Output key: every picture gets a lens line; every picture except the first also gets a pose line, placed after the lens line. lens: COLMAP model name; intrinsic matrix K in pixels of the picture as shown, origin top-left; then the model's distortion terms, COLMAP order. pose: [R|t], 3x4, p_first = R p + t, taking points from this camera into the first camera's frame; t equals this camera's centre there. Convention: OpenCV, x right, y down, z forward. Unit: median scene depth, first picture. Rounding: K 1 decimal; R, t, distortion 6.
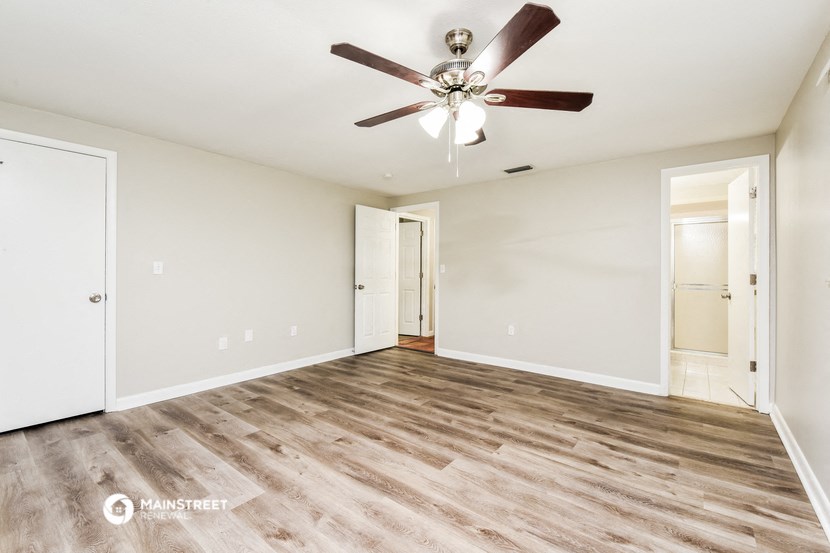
lens RADIAL K [[357.5, 0, 414.7], [0, 357.5, 272.5], [0, 0, 1]] dist [0.001302, -0.000029]
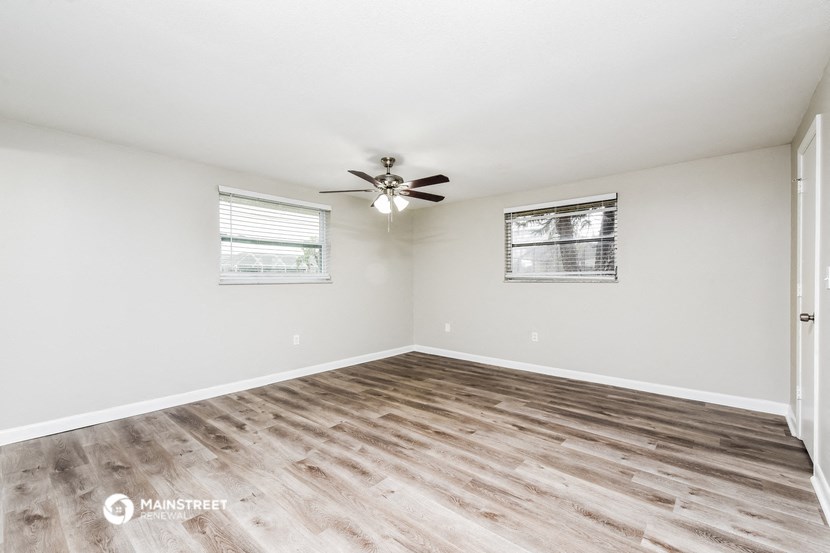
lens RADIAL K [[357.5, 0, 413.9], [0, 357.5, 280.6], [0, 0, 1]] dist [0.001302, -0.000029]
pose [[-0.998772, -0.005469, 0.049248, -0.080602], [-0.005250, 0.999976, 0.004568, -0.008691], [-0.049272, 0.004304, -0.998776, 2.051199]]
